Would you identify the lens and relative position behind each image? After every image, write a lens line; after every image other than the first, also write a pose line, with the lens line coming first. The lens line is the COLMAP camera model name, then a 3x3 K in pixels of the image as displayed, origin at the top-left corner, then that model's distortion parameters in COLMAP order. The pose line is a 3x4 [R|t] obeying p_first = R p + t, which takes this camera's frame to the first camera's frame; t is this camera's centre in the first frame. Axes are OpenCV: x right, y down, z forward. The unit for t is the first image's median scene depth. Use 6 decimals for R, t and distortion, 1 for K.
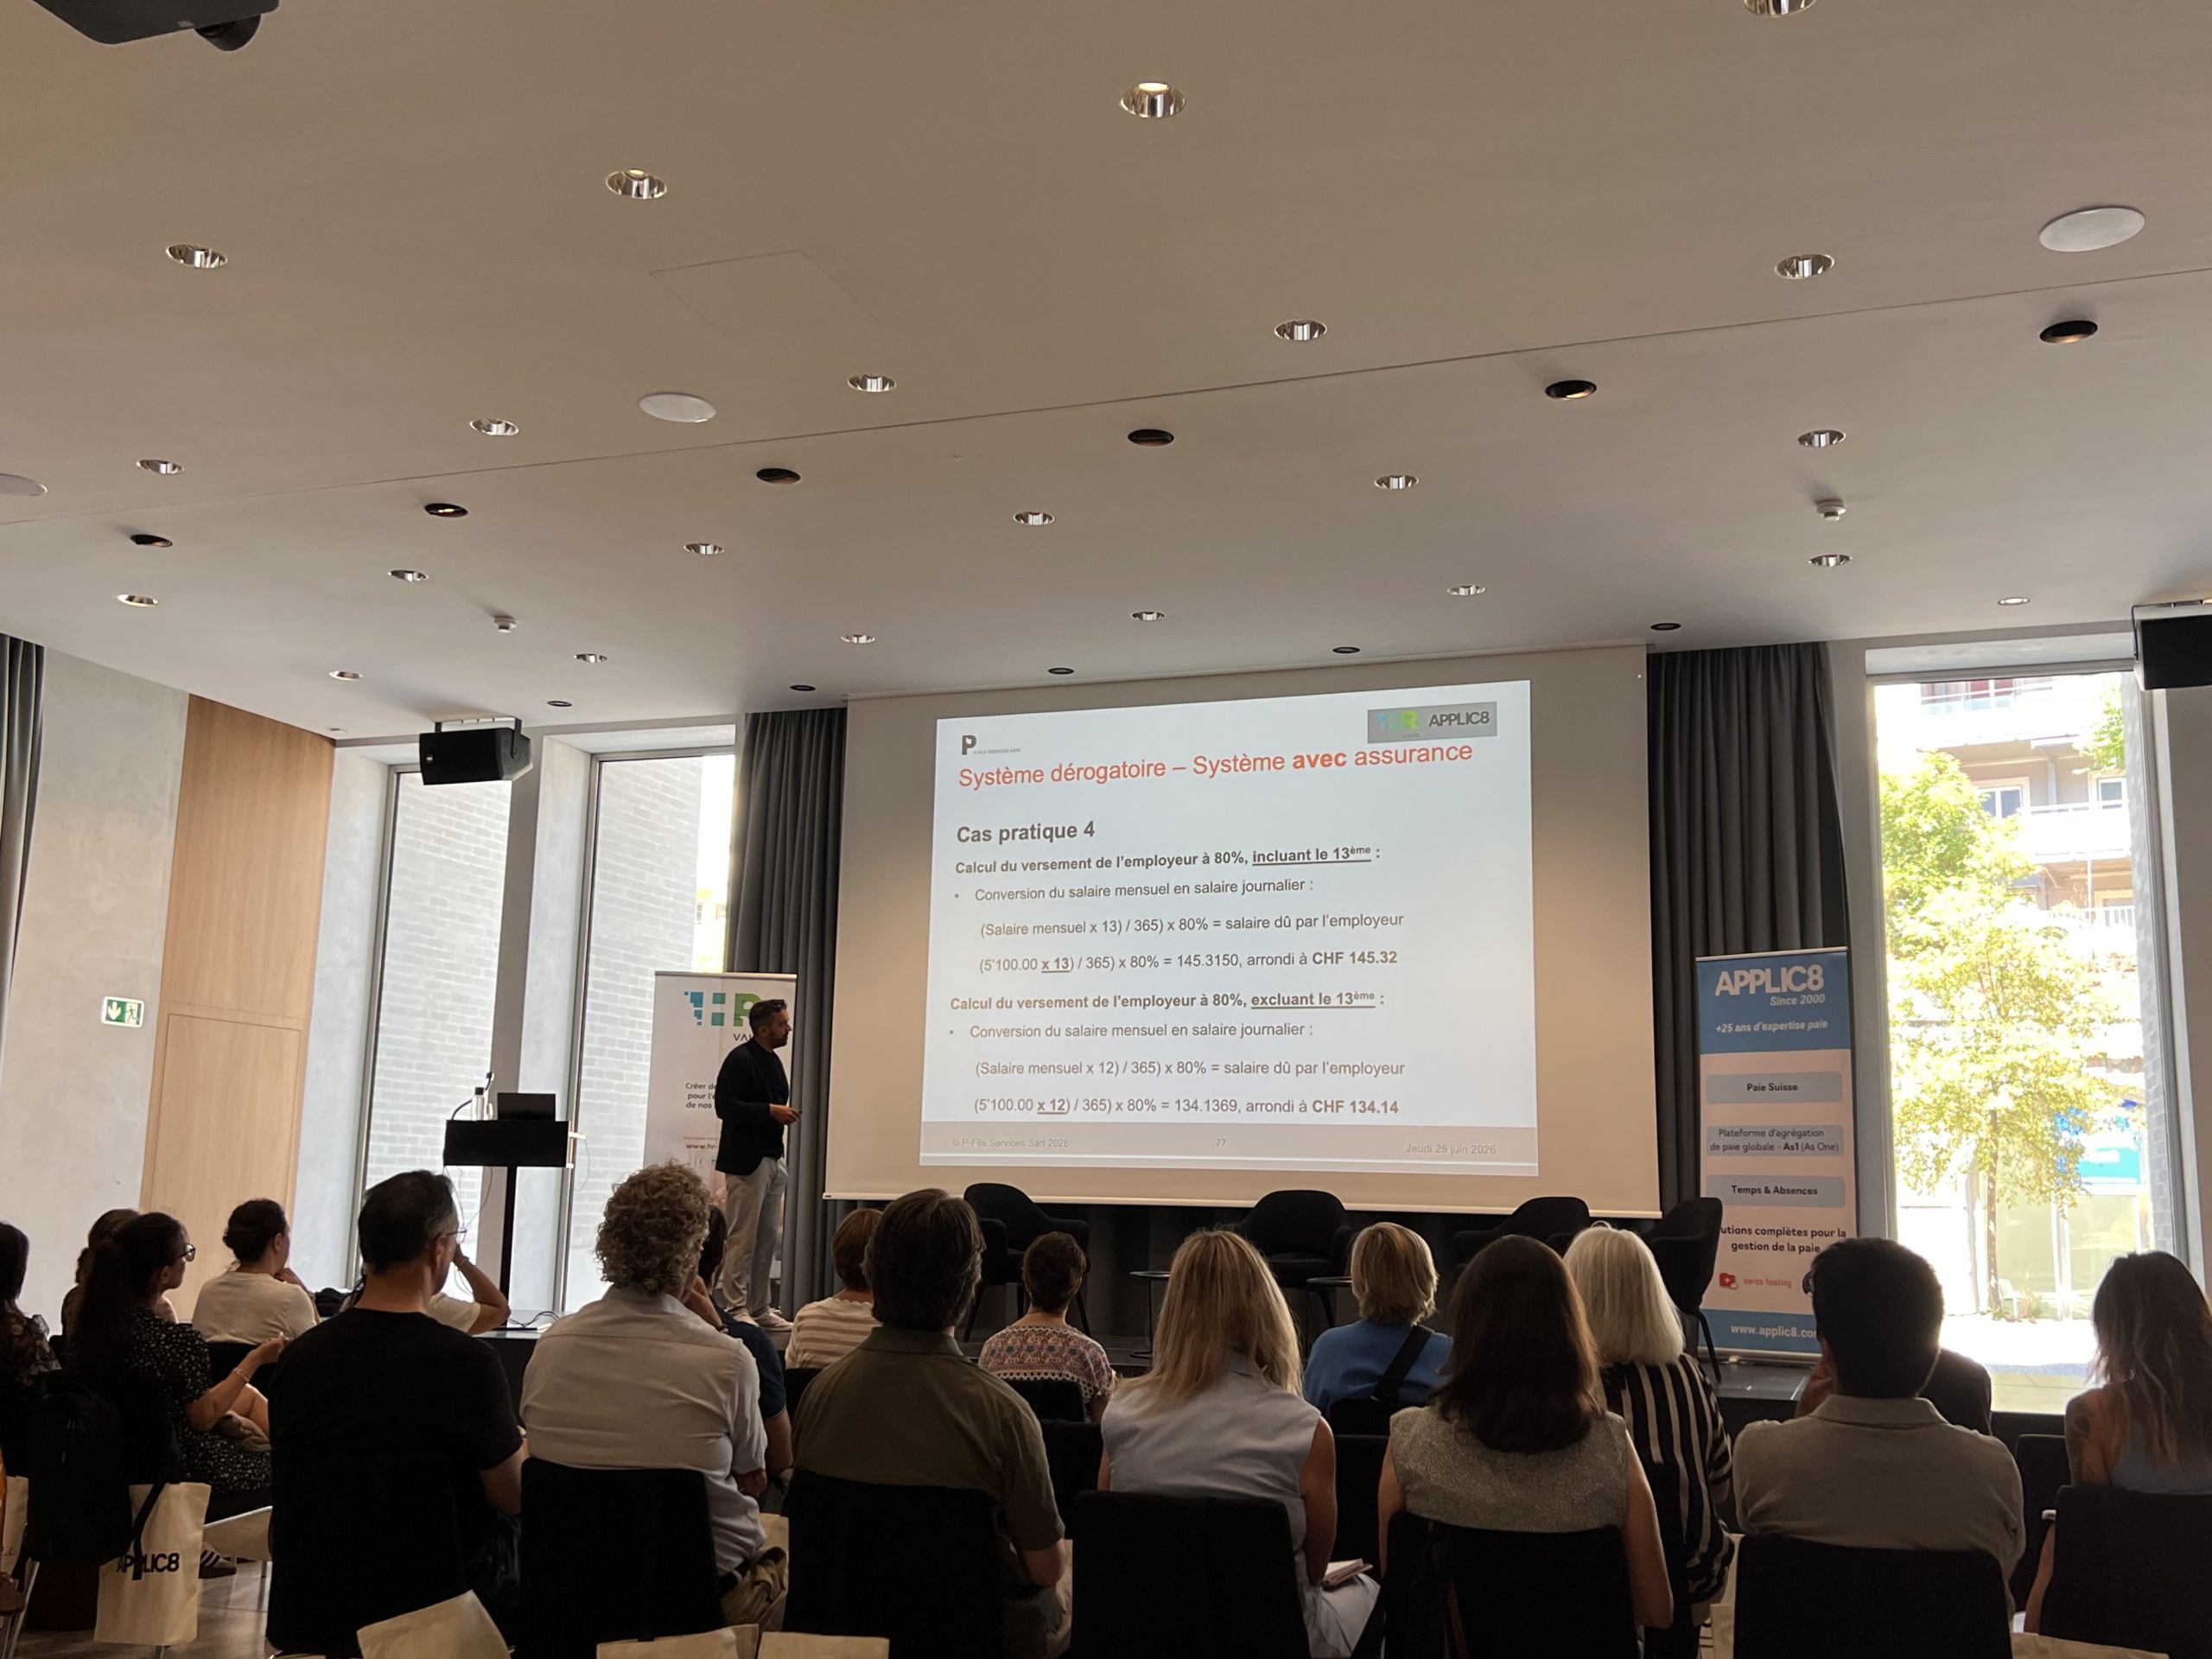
lens RADIAL K [[2093.3, 0, 1106.0], [0, 2093.3, 829.5], [0, 0, 1]] dist [0.114407, -0.228735]
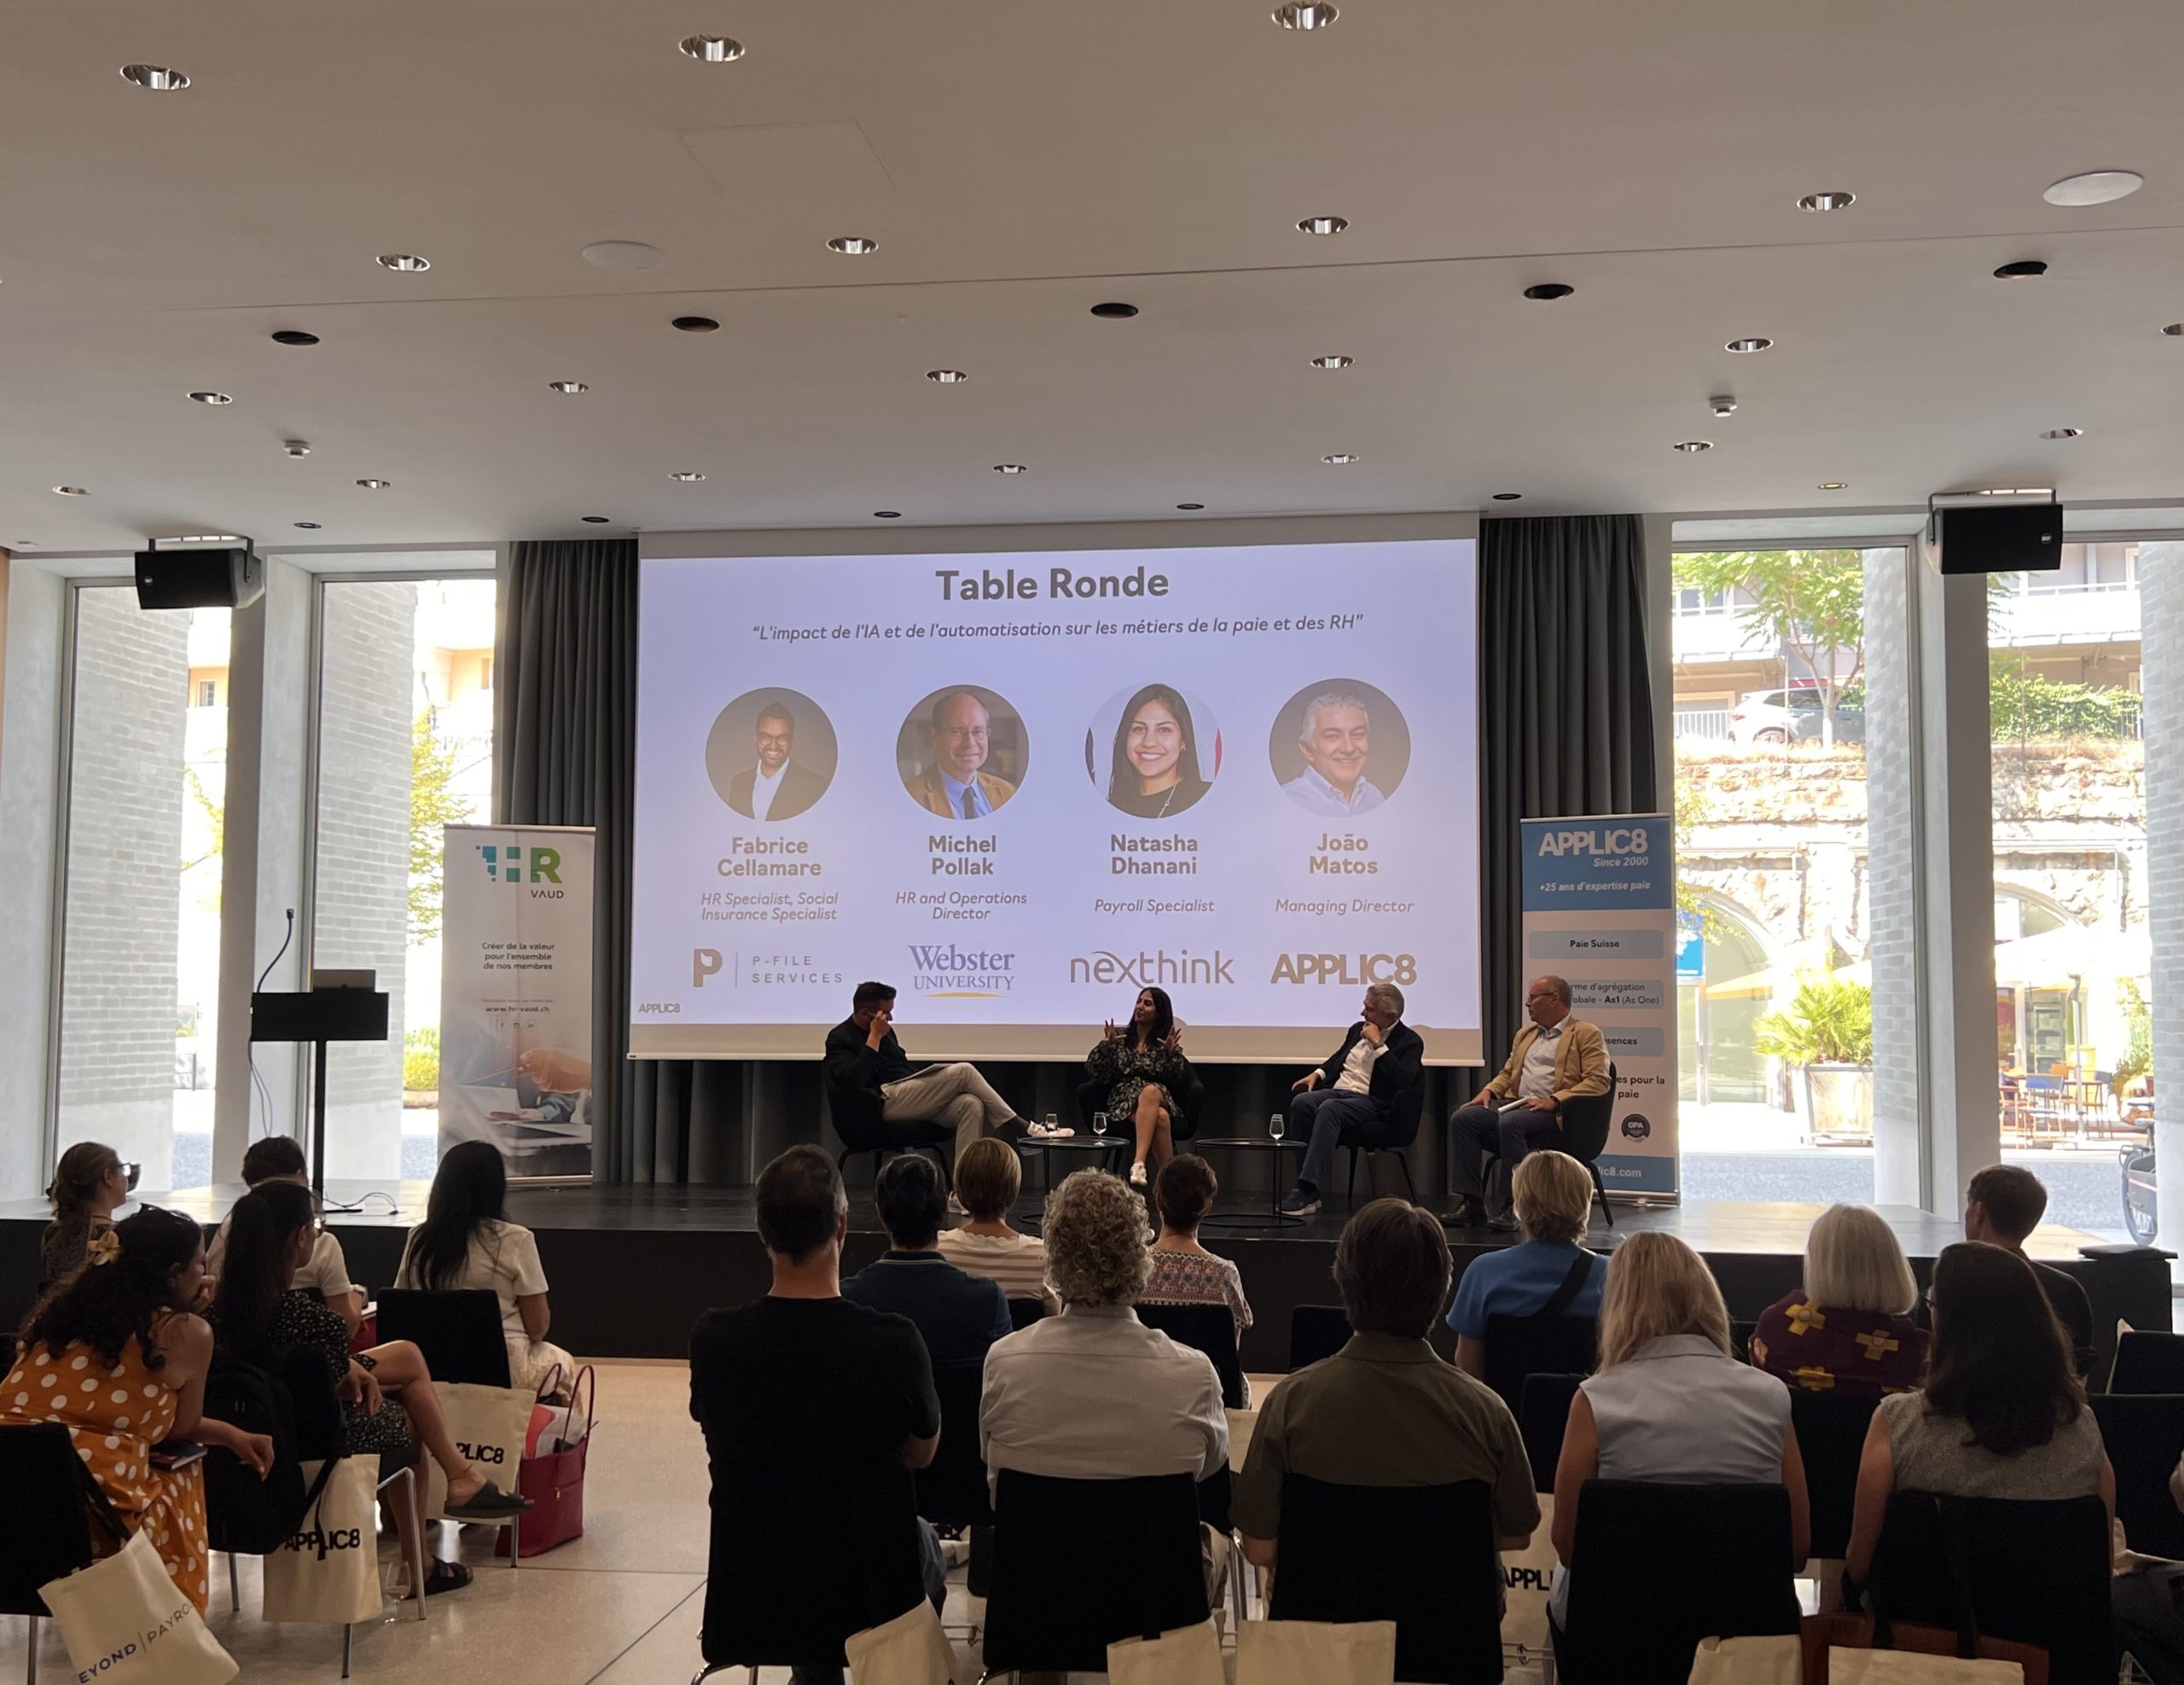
lens RADIAL K [[2155.4, 0, 1085.1], [0, 2155.4, 828.3], [0, 0, 1]] dist [0.078012, -0.145290]
pose [[0.977891, -0.000904, 0.209113, -0.135409], [-0.020724, 0.994649, 0.101212, -0.033664], [-0.208086, -0.103308, 0.972640, 0.004853]]
